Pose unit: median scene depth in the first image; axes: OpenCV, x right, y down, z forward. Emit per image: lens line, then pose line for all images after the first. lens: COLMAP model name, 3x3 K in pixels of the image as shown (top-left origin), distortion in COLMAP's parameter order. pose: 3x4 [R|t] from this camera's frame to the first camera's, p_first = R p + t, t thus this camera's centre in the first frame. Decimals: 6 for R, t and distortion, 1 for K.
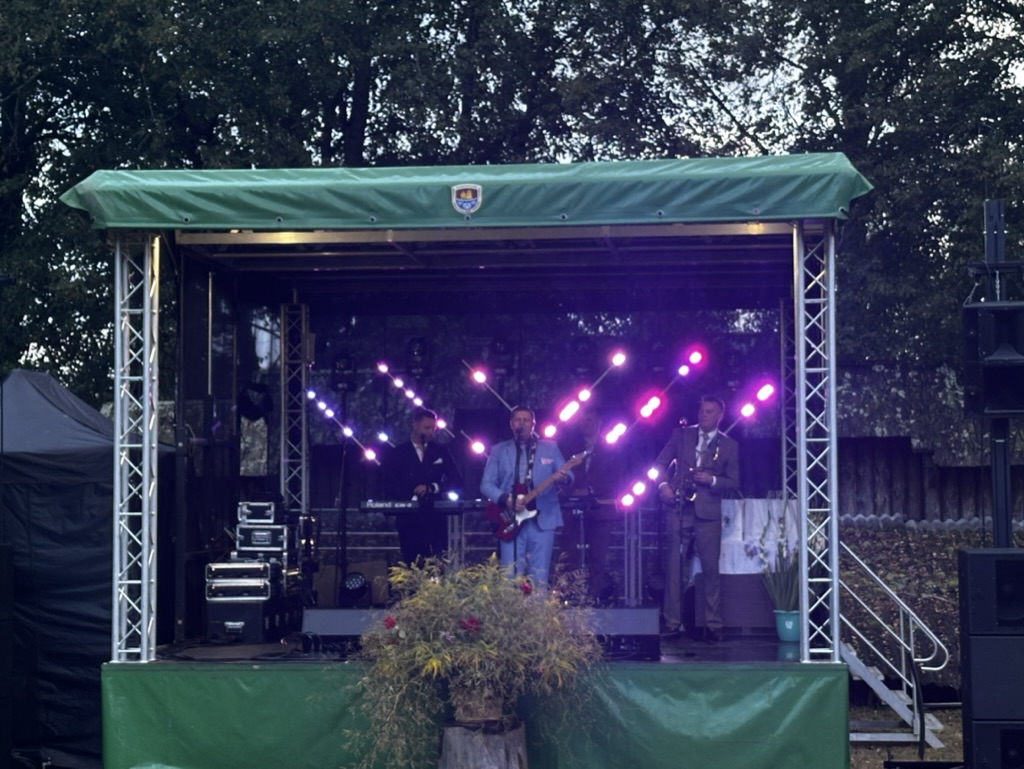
lens RADIAL K [[2320.4, 0, 519.3], [0, 2320.4, 394.8], [0, 0, 1]] dist [0.185752, 0.000000]
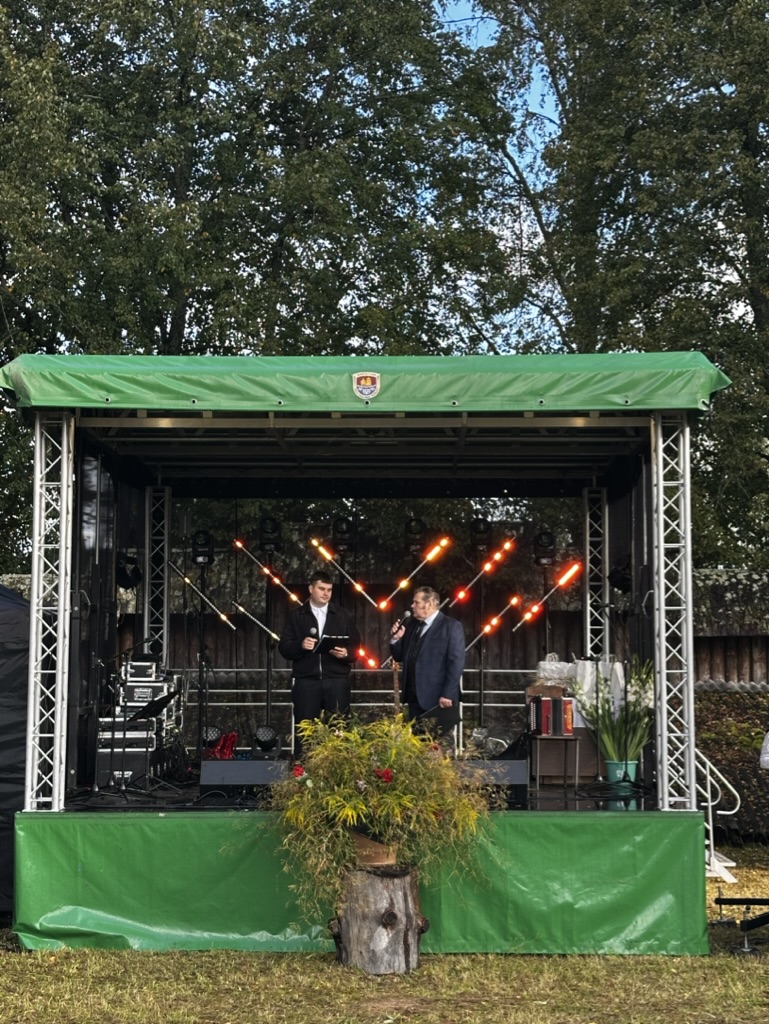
lens RADIAL K [[1803.1, 0, 383.3], [0, 1803.1, 503.9], [0, 0, 1]] dist [0.210325, 0.000000]
pose [[0.995101, 0.014628, 0.097774, -0.094029], [-0.010332, 0.998965, -0.044302, 0.009333], [-0.098320, 0.043075, 0.994222, 0.143985]]
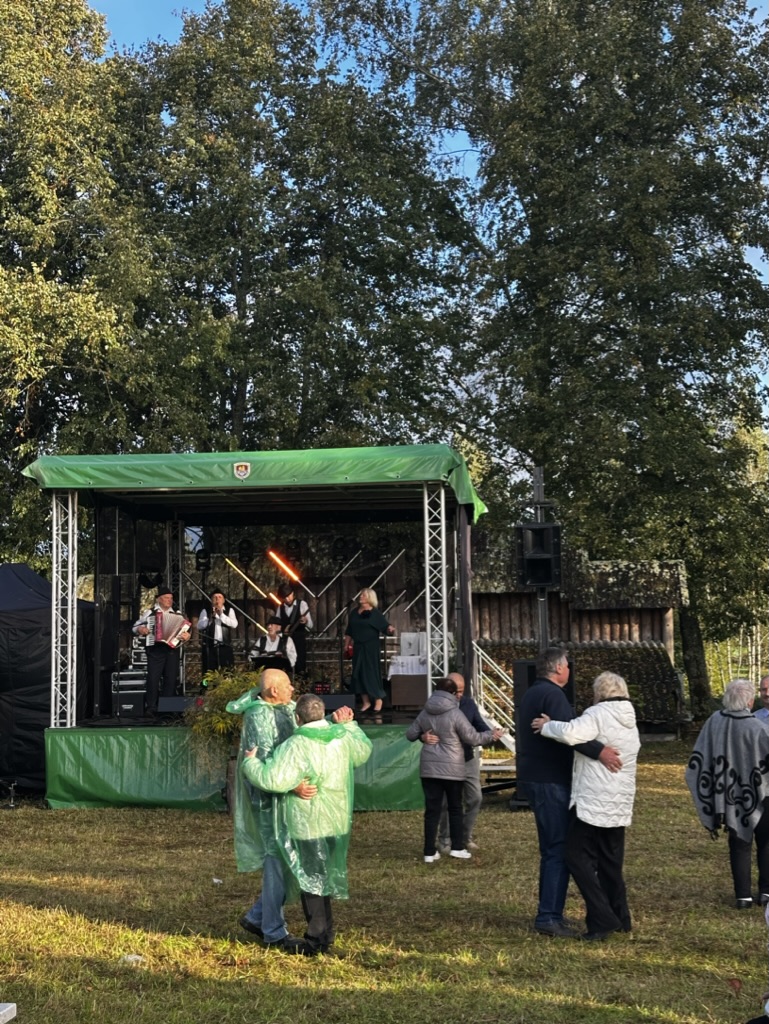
lens RADIAL K [[1567.0, 0, 370.0], [0, 1567.0, 534.4], [0, 0, 1]] dist [0.235685, 0.000000]
pose [[0.999694, -0.010064, -0.022588, 0.101479], [0.009773, 0.999868, -0.012951, -0.016630], [0.022715, 0.012727, 0.999661, -0.222468]]
